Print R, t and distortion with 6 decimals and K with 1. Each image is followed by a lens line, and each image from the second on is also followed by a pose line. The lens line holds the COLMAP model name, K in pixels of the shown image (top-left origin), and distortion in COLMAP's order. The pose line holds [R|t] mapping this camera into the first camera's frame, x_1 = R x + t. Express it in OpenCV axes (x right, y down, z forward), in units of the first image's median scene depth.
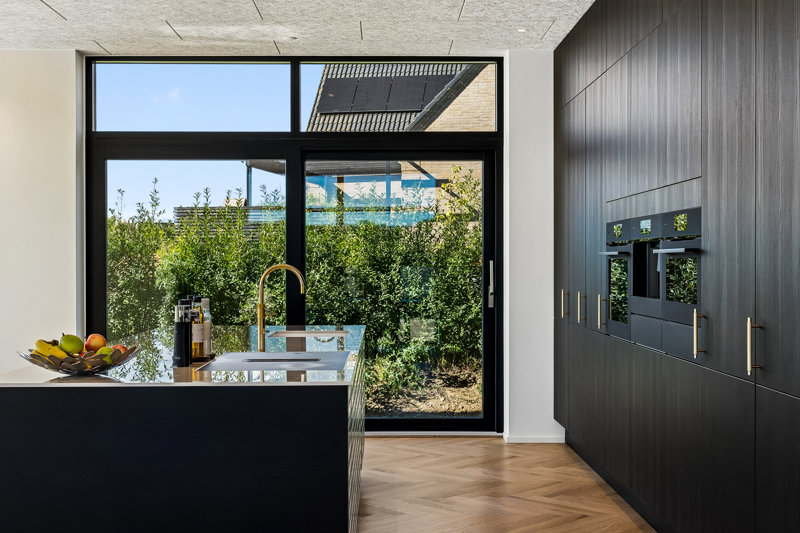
lens RADIAL K [[1122.1, 0, 399.2], [0, 1122.1, 266.8], [0, 0, 1]] dist [0.004539, 0.000000]
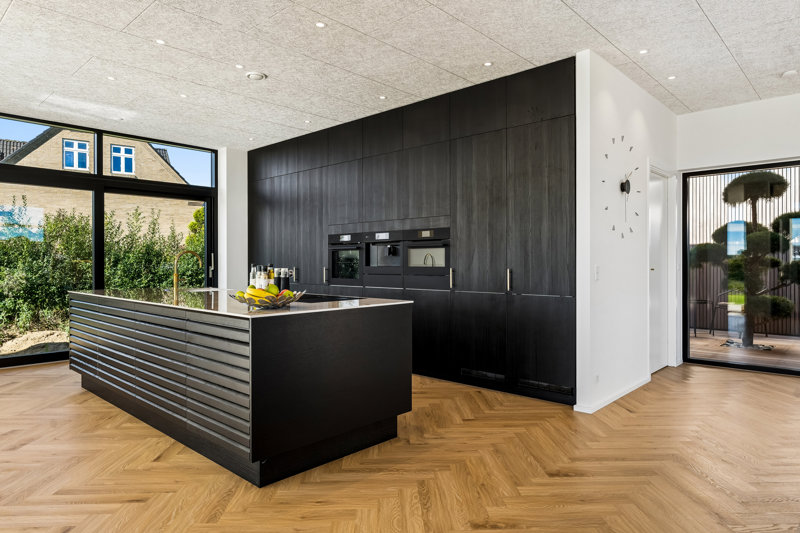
lens RADIAL K [[500.1, 0, 402.2], [0, 500.1, 264.1], [0, 0, 1]] dist [-0.000199, -0.000190]
pose [[0.692460, -0.003988, 0.721445, -0.318326], [0.004207, 0.999990, 0.001490, 0.013609], [-0.721444, 0.002003, 0.692470, 0.156148]]
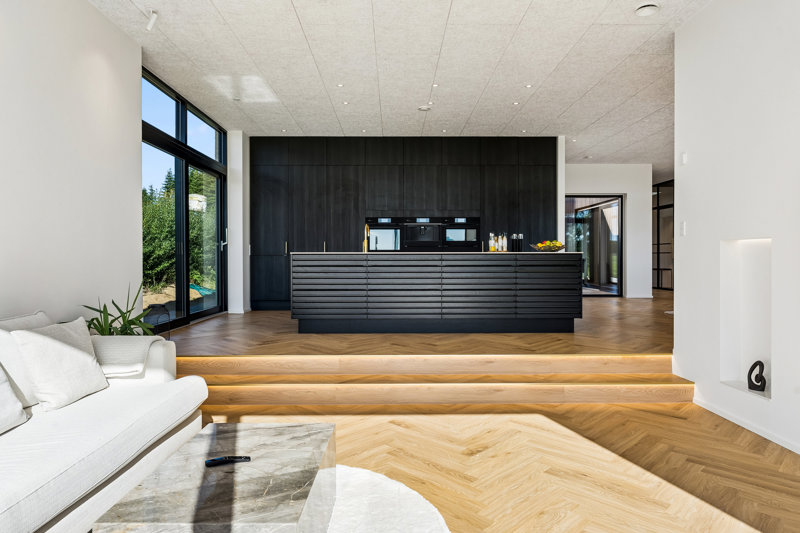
lens RADIAL K [[500.1, 0, 398.4], [0, 500.1, 264.5], [0, 0, 1]] dist [-0.000199, -0.000190]
pose [[0.011634, -0.008585, 0.999895, -0.839872], [0.003329, 0.999958, 0.008547, 0.055355], [-0.999927, 0.003229, 0.011662, 0.667656]]
